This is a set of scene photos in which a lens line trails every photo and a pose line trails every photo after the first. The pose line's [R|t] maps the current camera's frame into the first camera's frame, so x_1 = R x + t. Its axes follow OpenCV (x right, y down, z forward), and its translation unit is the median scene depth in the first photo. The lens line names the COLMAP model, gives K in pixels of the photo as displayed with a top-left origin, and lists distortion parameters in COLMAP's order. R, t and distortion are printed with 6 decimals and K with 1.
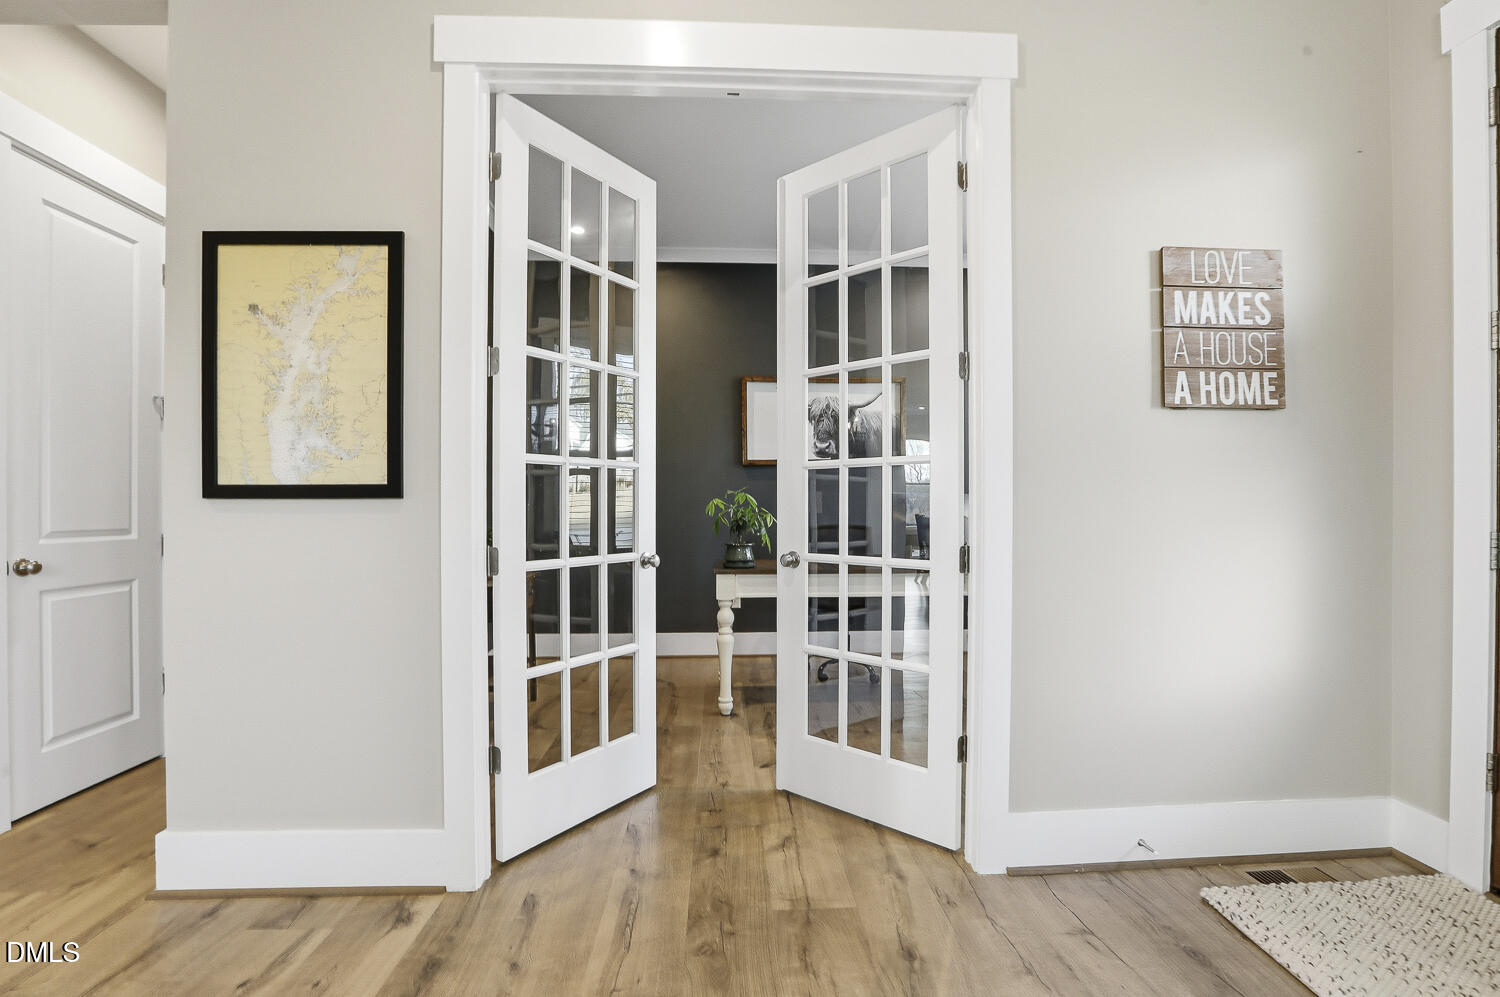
lens RADIAL K [[713.6, 0, 754.1], [0, 713.6, 507.4], [0, 0, 1]] dist [-0.051863, 0.019998]
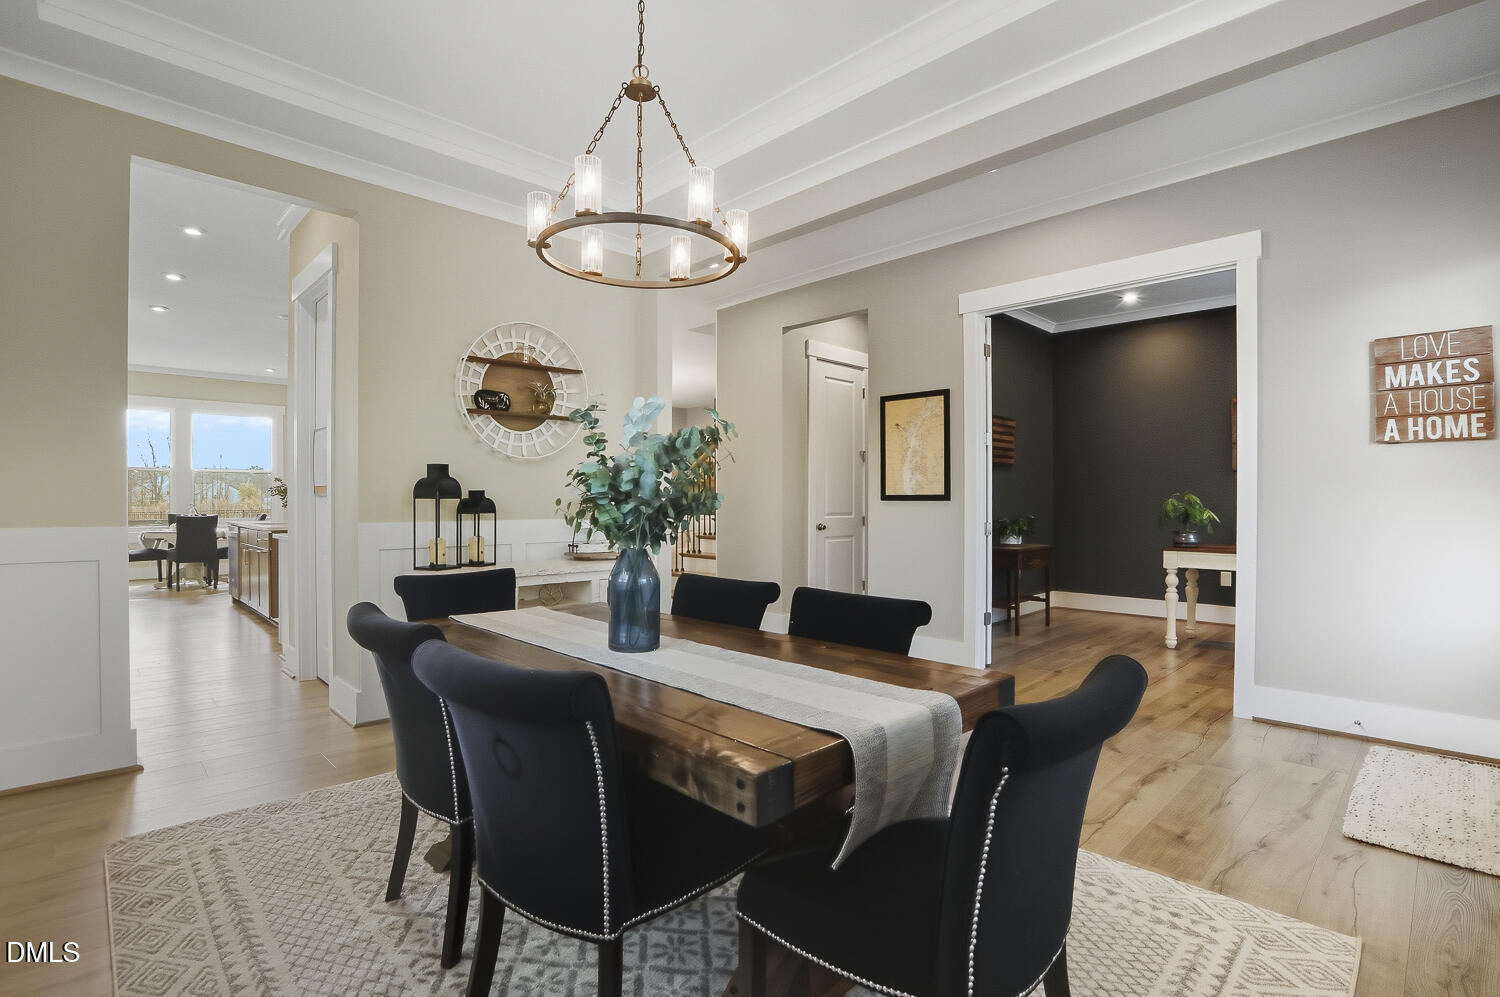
lens RADIAL K [[703.9, 0, 756.4], [0, 703.9, 502.8], [0, 0, 1]] dist [-0.064476, 0.020935]
pose [[0.670972, 0.005799, -0.741460, 0.771207], [-0.003998, 0.999983, 0.004203, -0.012337], [0.741472, 0.000145, 0.670983, -1.012359]]
